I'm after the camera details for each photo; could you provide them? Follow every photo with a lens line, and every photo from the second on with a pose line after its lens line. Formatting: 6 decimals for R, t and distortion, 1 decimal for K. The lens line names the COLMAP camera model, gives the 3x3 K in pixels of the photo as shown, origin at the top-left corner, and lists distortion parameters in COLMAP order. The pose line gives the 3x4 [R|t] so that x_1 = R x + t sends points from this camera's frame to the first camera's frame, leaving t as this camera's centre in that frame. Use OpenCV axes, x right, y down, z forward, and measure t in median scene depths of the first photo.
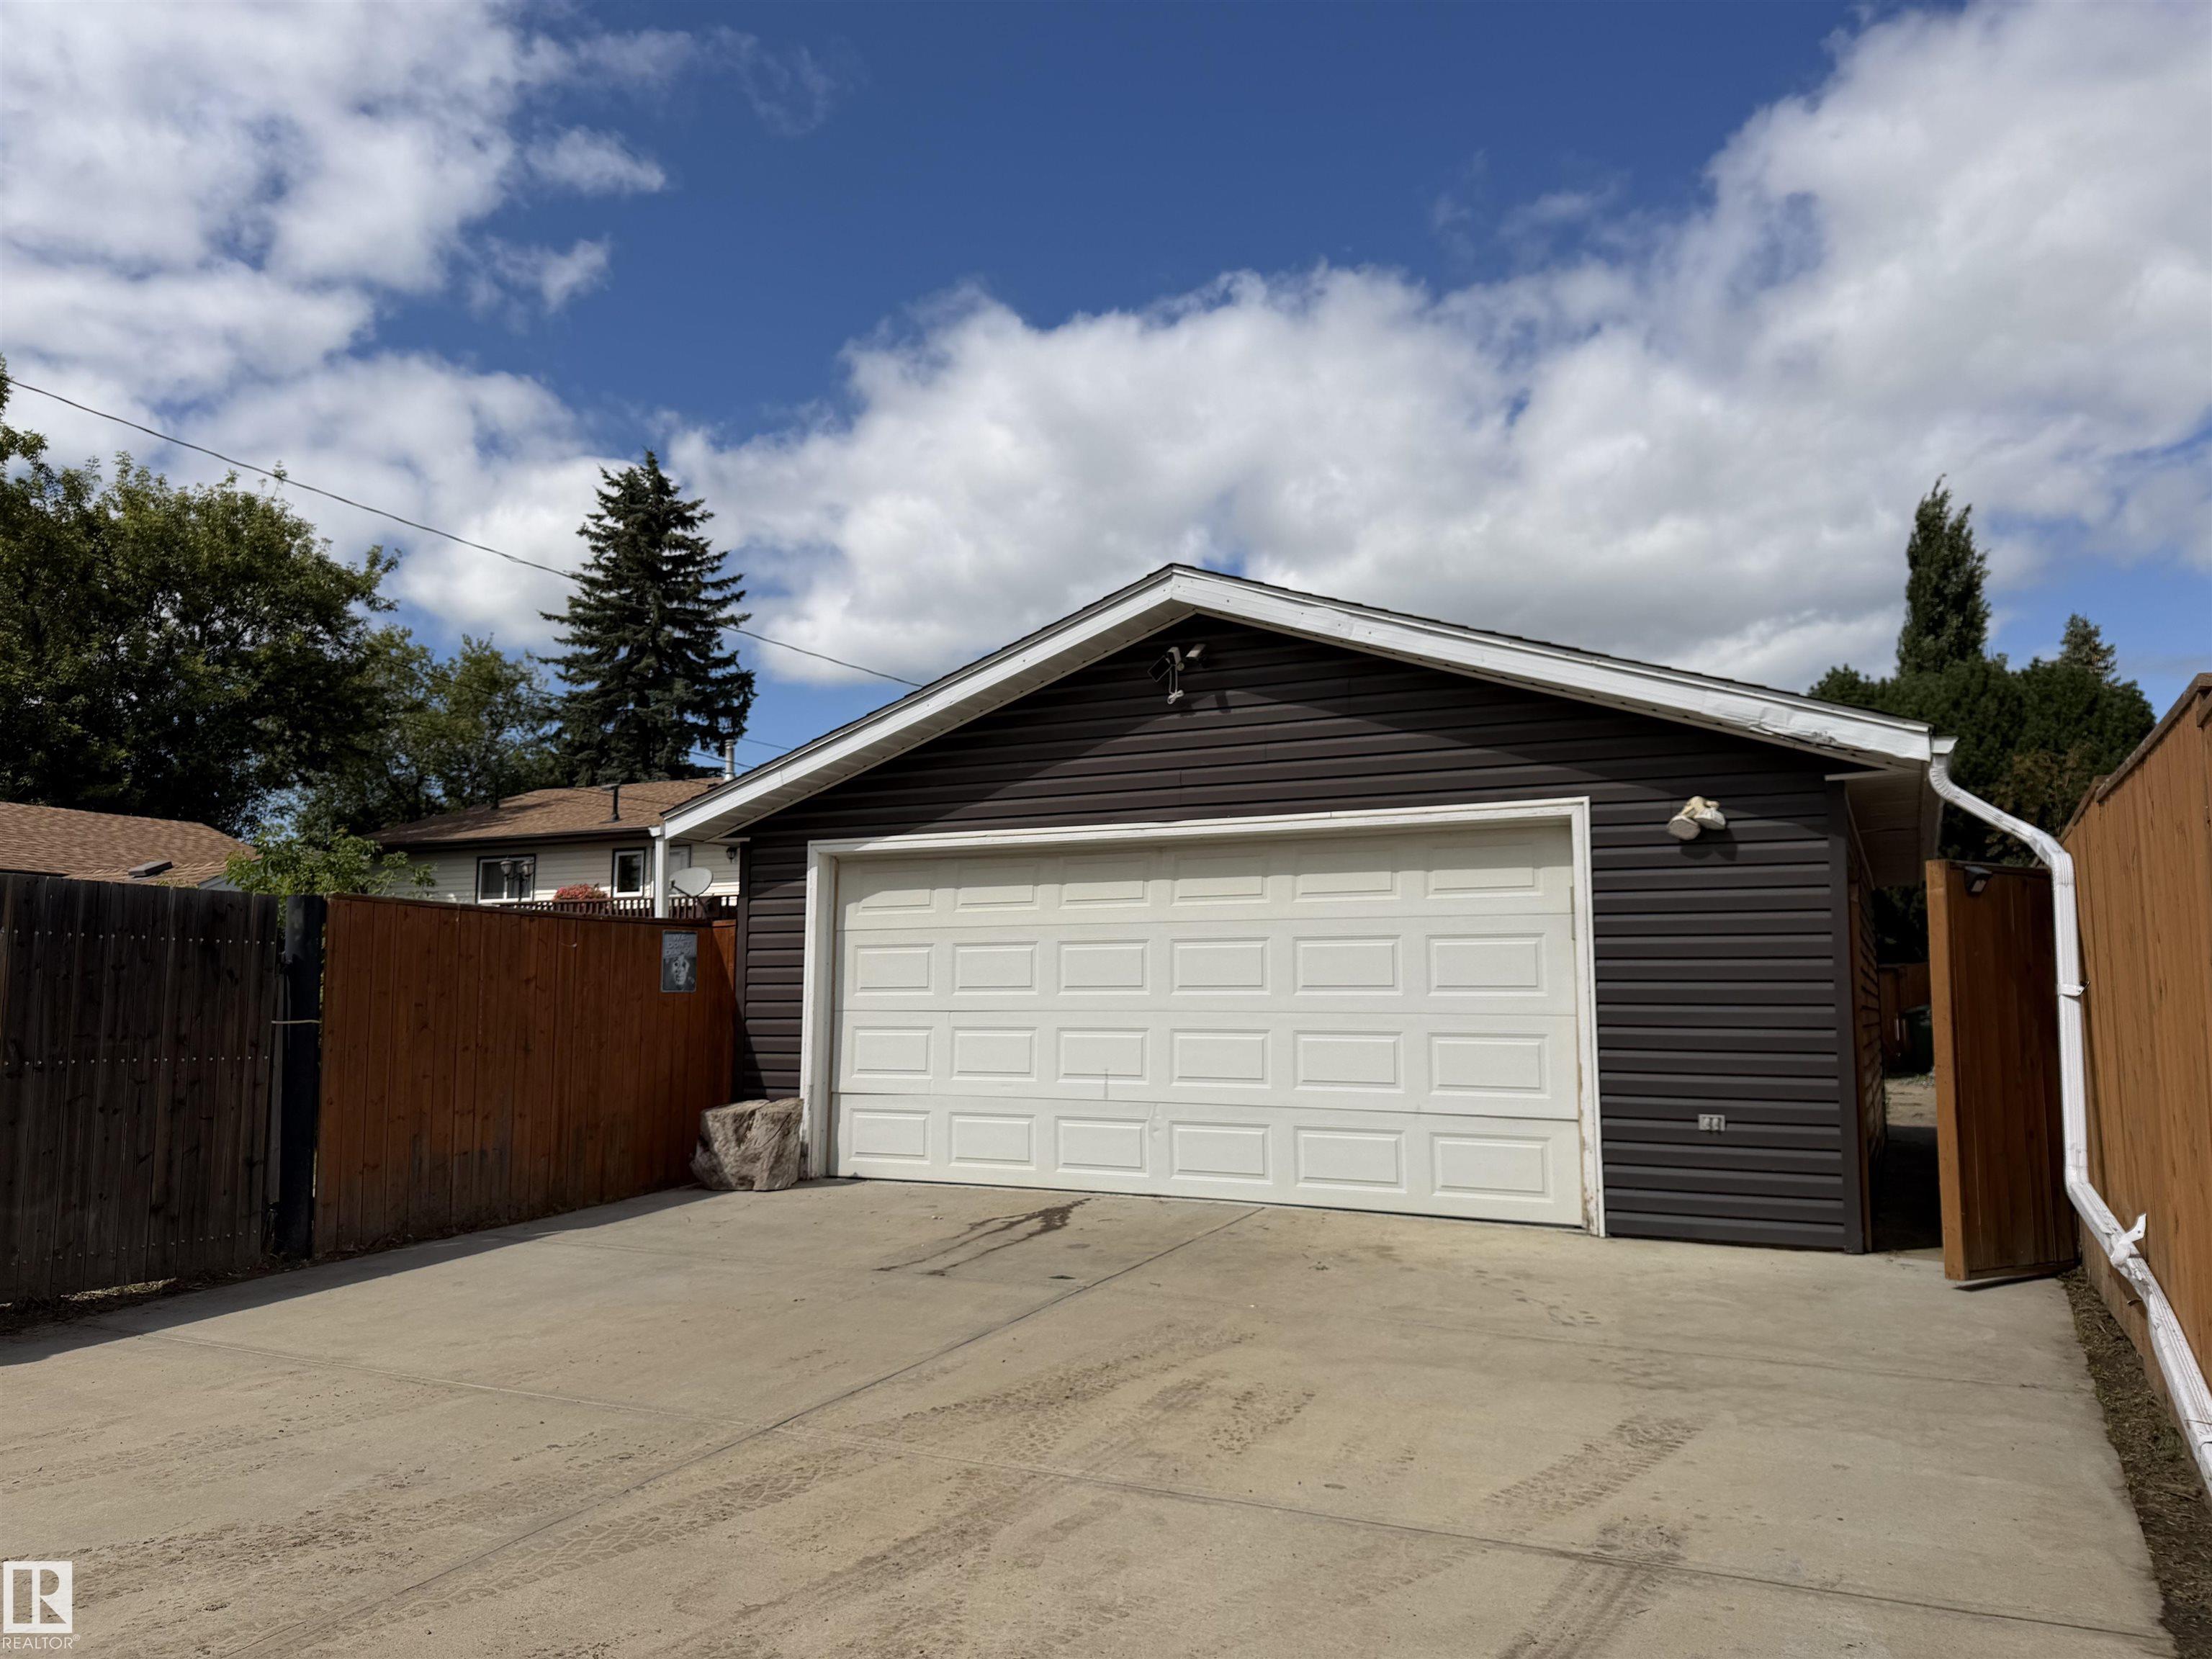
lens RADIAL K [[1604.8, 0, 1105.5], [0, 1604.8, 819.7], [0, 0, 1]] dist [0.040119, -0.039764]
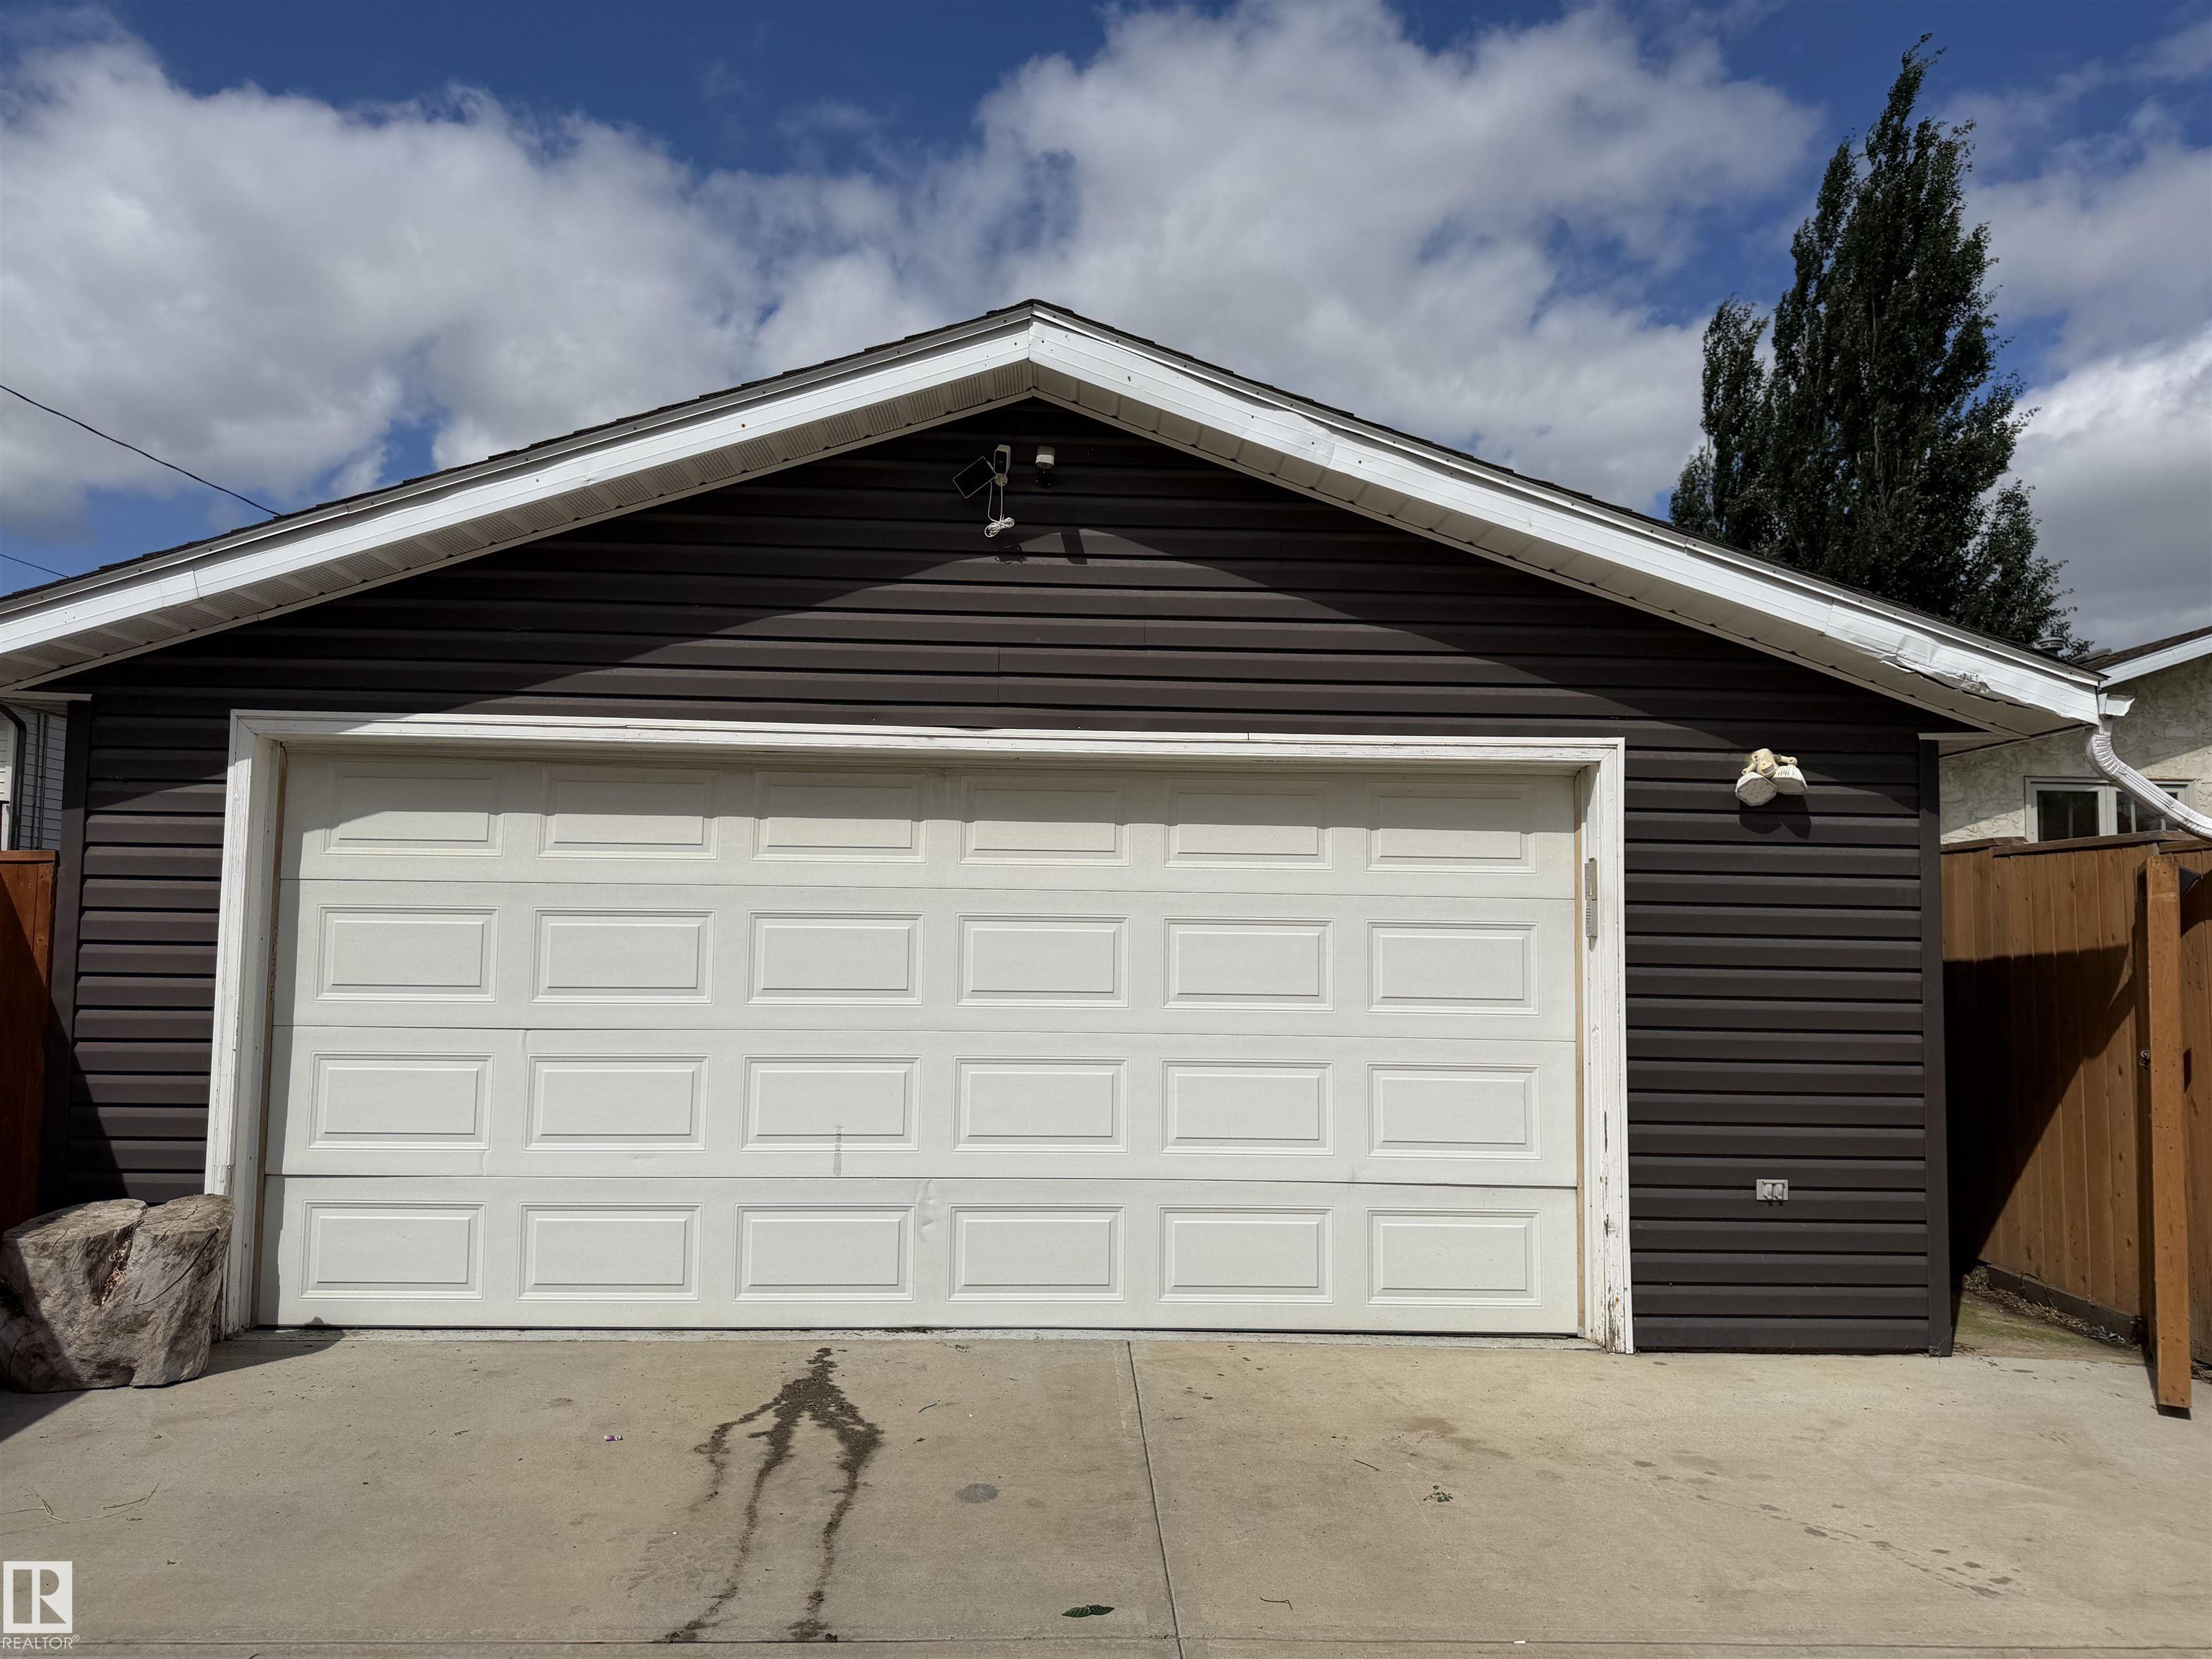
lens RADIAL K [[1604.8, 0, 1099.3], [0, 1604.8, 840.5], [0, 0, 1]] dist [0.040119, -0.039764]
pose [[0.868869, 0.041420, 0.493306, -0.218934], [-0.069452, 0.996837, 0.038628, 0.017038], [-0.490146, -0.067824, 0.868998, 0.427032]]
